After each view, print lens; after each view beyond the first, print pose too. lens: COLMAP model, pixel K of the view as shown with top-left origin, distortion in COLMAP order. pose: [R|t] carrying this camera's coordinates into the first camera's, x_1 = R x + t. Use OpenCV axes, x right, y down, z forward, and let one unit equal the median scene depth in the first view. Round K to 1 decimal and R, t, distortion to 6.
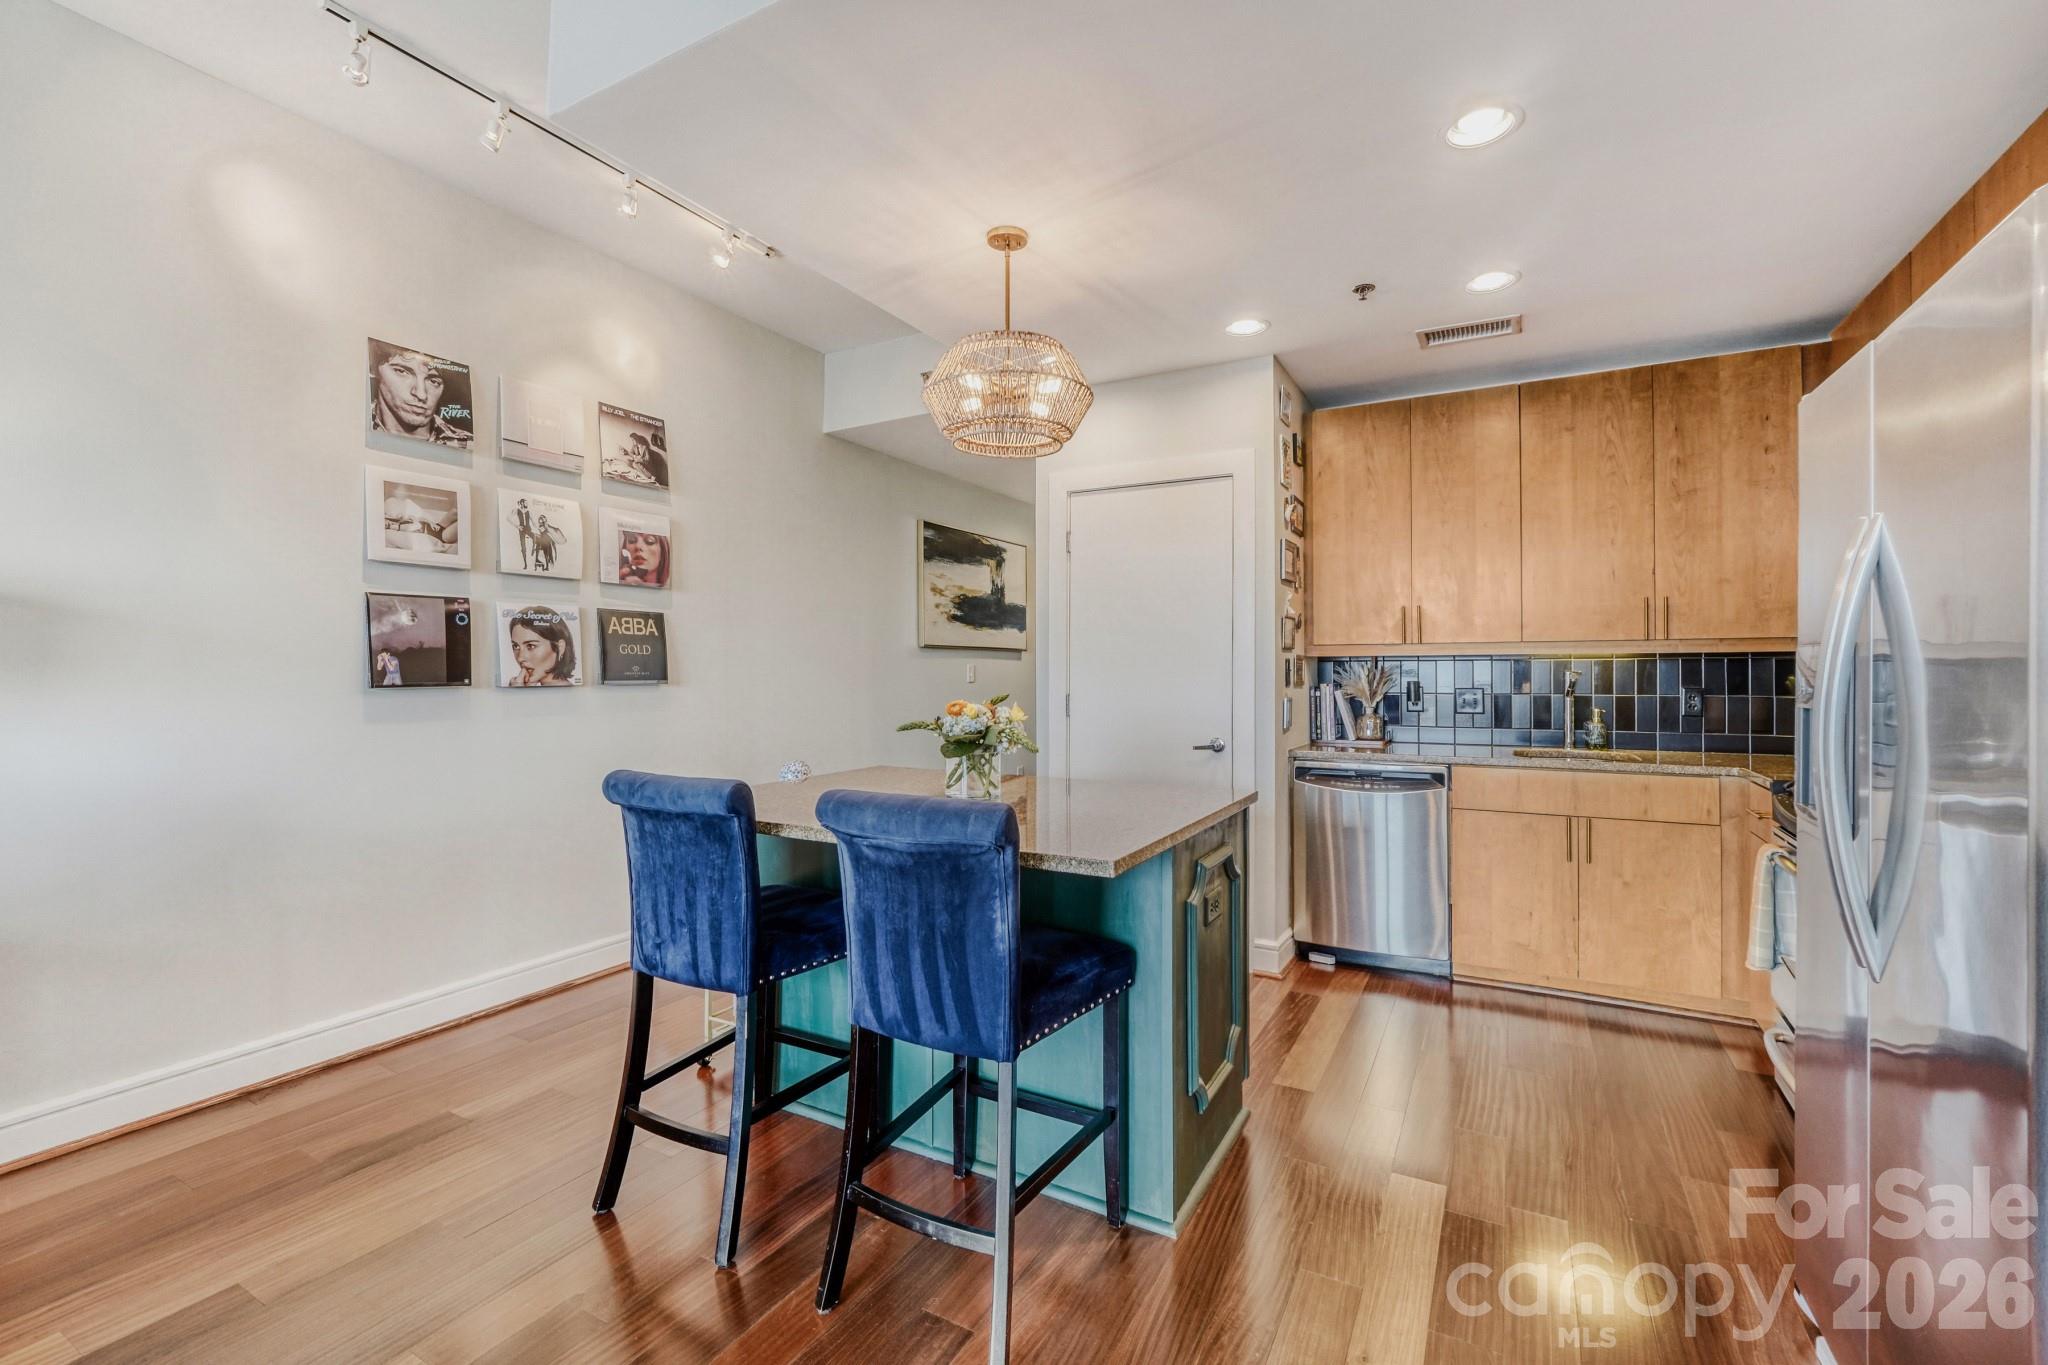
lens RADIAL K [[863.6, 0, 1038.4], [0, 863.6, 665.2], [0, 0, 1]] dist [-0.014866, 0.000129]
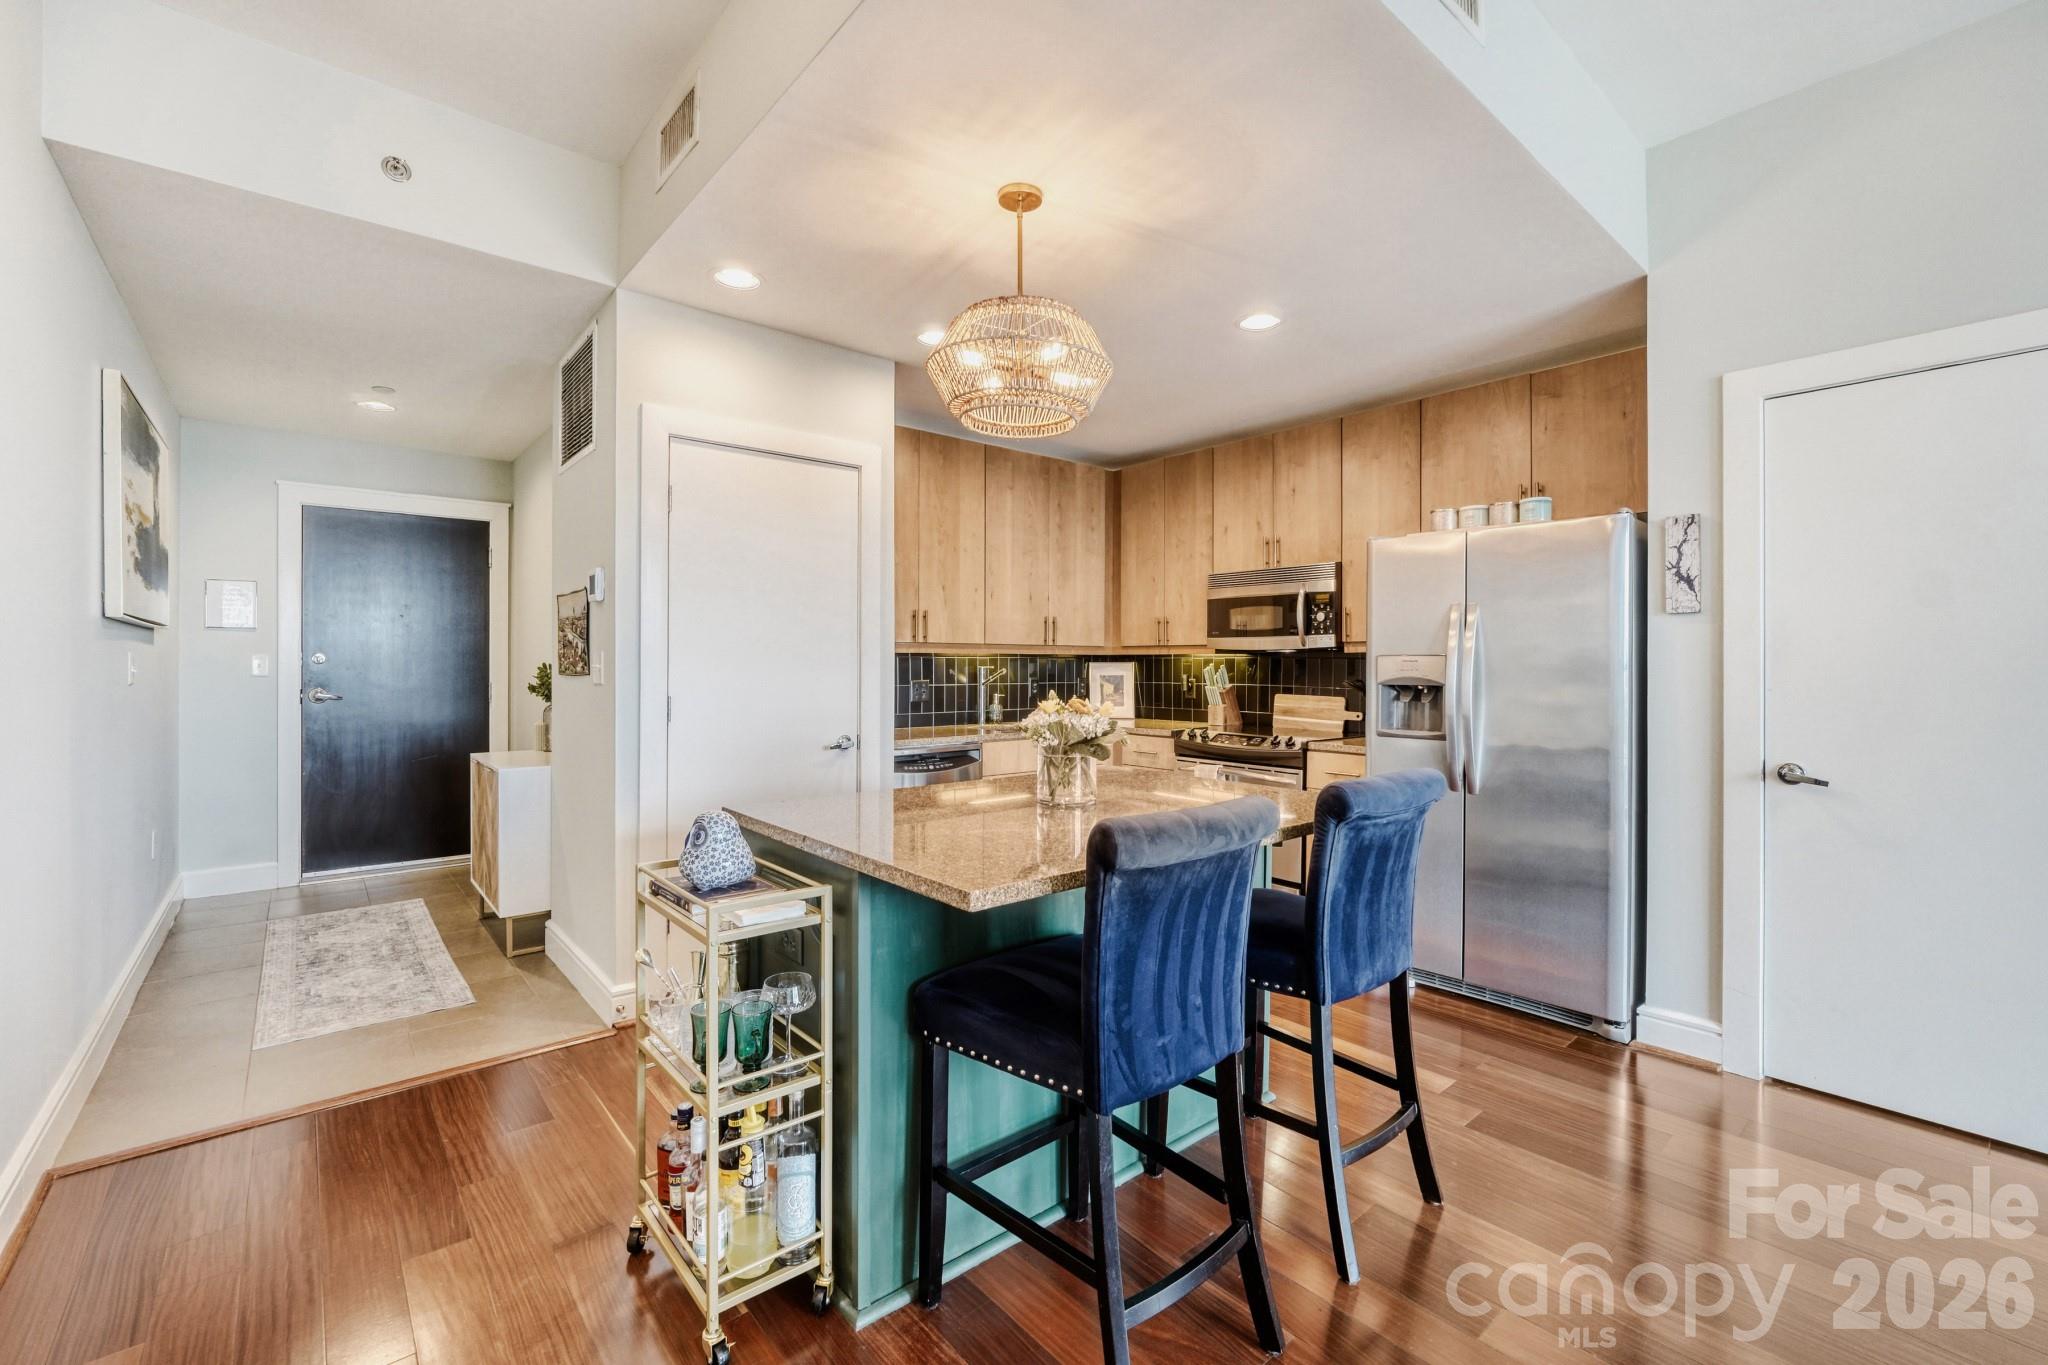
lens RADIAL K [[871.4, 0, 1026.5], [0, 871.4, 665.9], [0, 0, 1]] dist [-0.007835, 0.001686]
pose [[0.357274, 0.000999, 0.933999, -0.686598], [-0.009620, 0.999950, 0.002610, 0.001897], [-0.933950, -0.009917, 0.357266, 0.501731]]
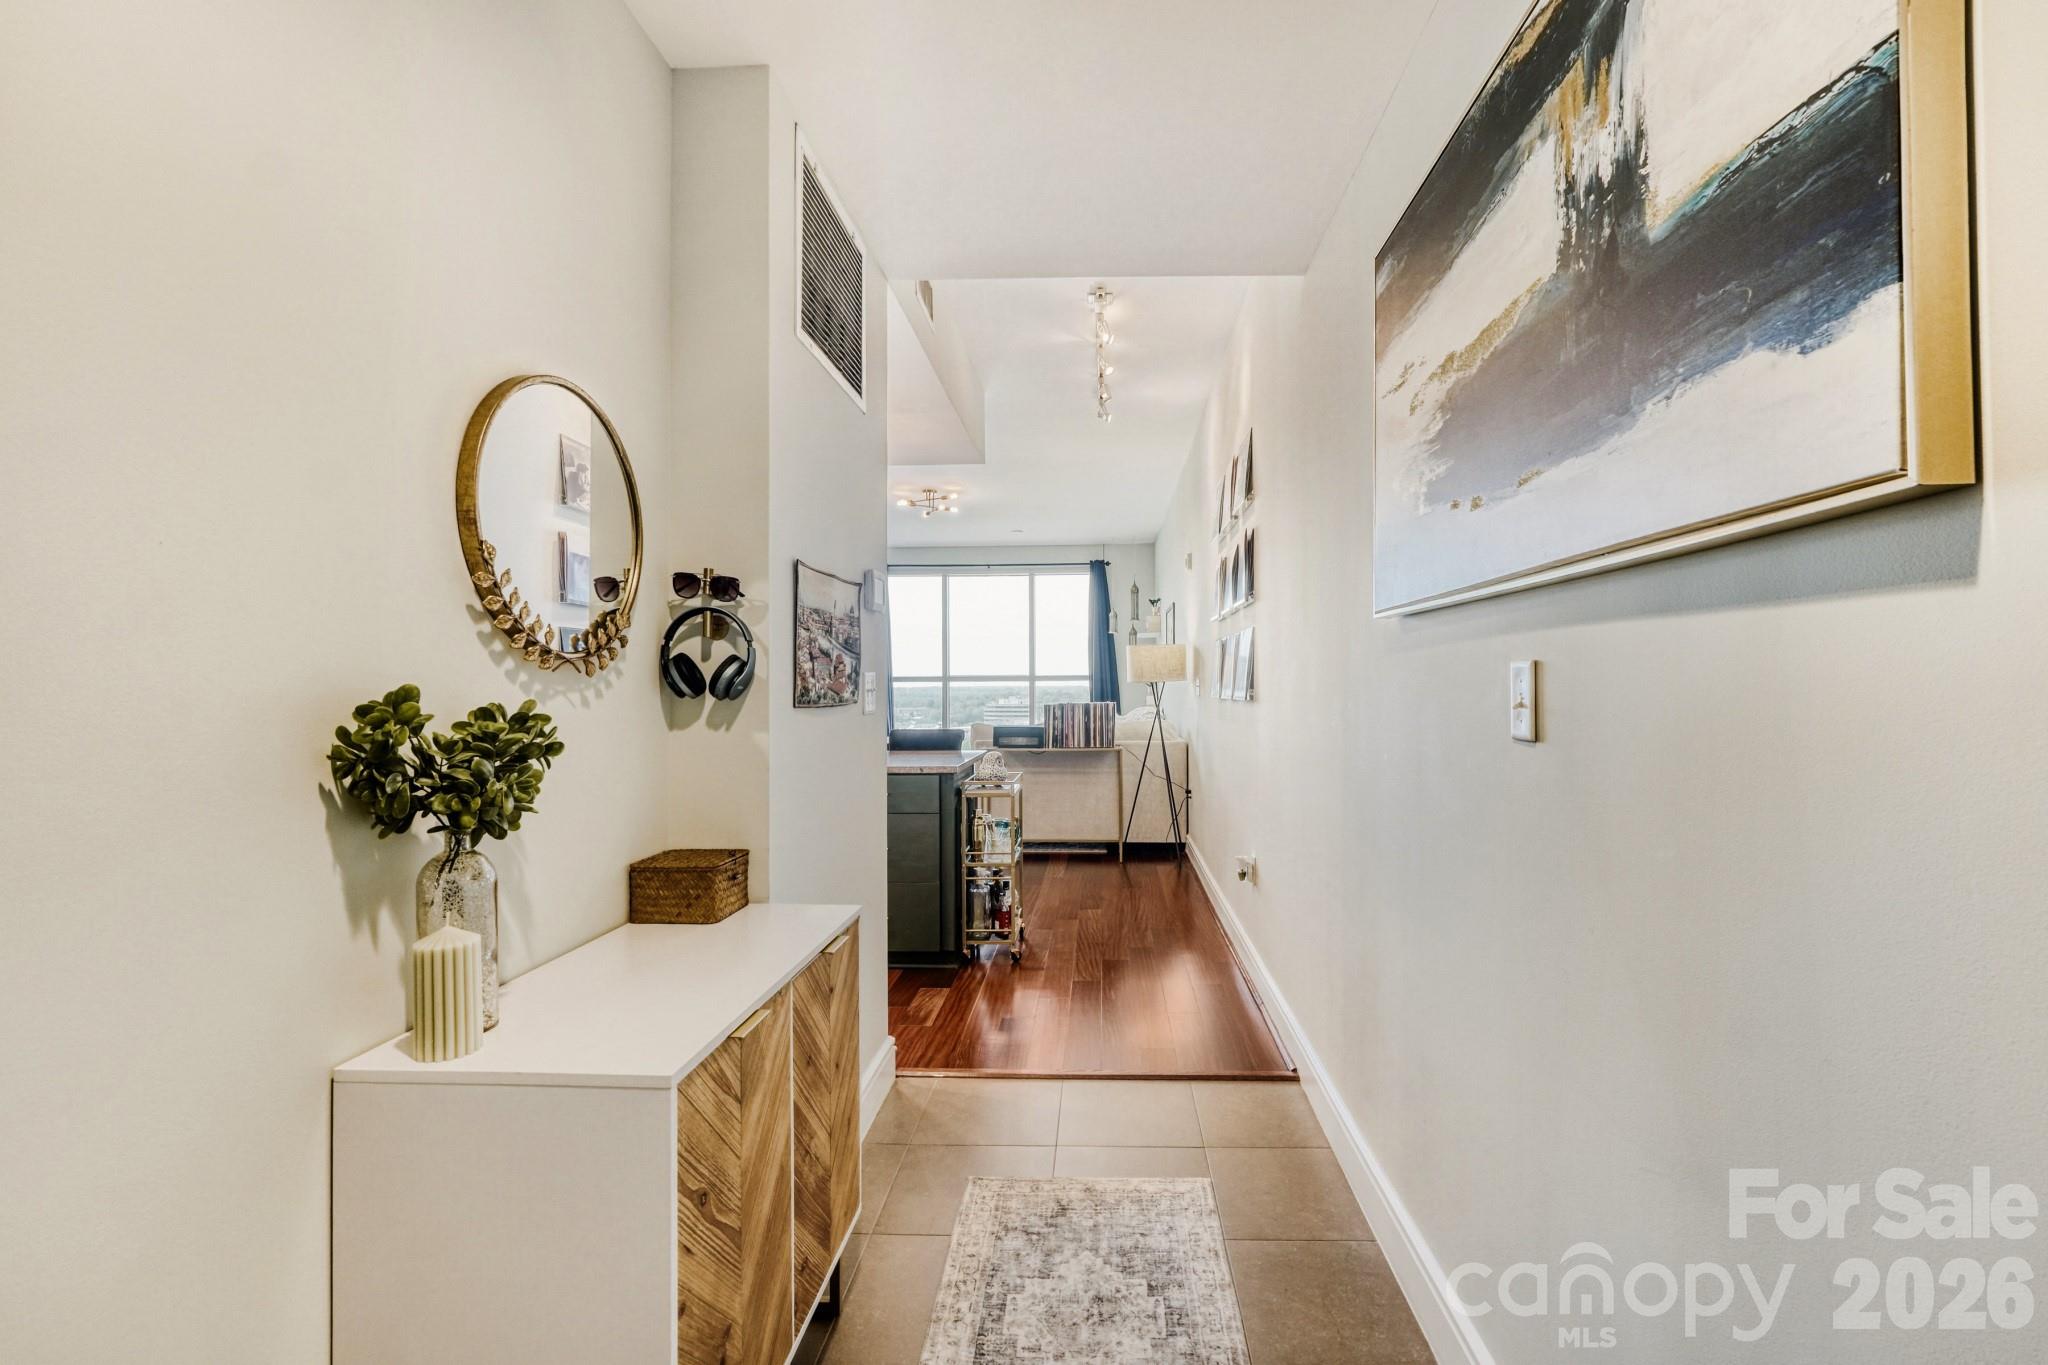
lens RADIAL K [[899.1, 0, 1071.5], [0, 899.1, 663.7], [0, 0, 1]] dist [-0.010161, 0.000235]
pose [[-0.891683, -0.008312, -0.452585, 0.250110], [0.006599, 0.999486, -0.031359, 0.012040], [0.452613, -0.030949, -0.891170, 2.093568]]
